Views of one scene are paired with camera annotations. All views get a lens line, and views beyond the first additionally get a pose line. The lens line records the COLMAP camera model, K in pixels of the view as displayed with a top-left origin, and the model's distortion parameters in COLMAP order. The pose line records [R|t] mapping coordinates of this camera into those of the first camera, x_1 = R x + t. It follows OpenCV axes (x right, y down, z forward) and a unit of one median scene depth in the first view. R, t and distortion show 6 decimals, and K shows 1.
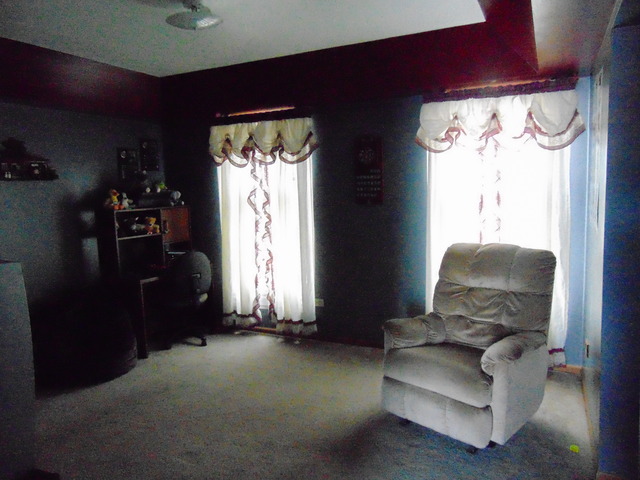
lens RADIAL K [[488.3, 0, 320.0], [0, 488.3, 240.0], [0, 0, 1]] dist [-0.033950, 0.084650]
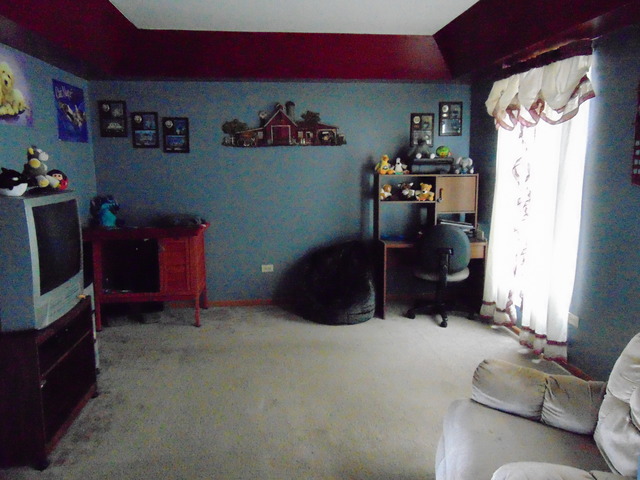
lens RADIAL K [[488.3, 0, 320.0], [0, 488.3, 240.0], [0, 0, 1]] dist [-0.033950, 0.084650]
pose [[0.519979, 0.166531, -0.837788, 0.393508], [-0.105202, 0.985829, 0.130664, -0.042536], [0.847676, 0.020194, 0.530130, 0.311869]]
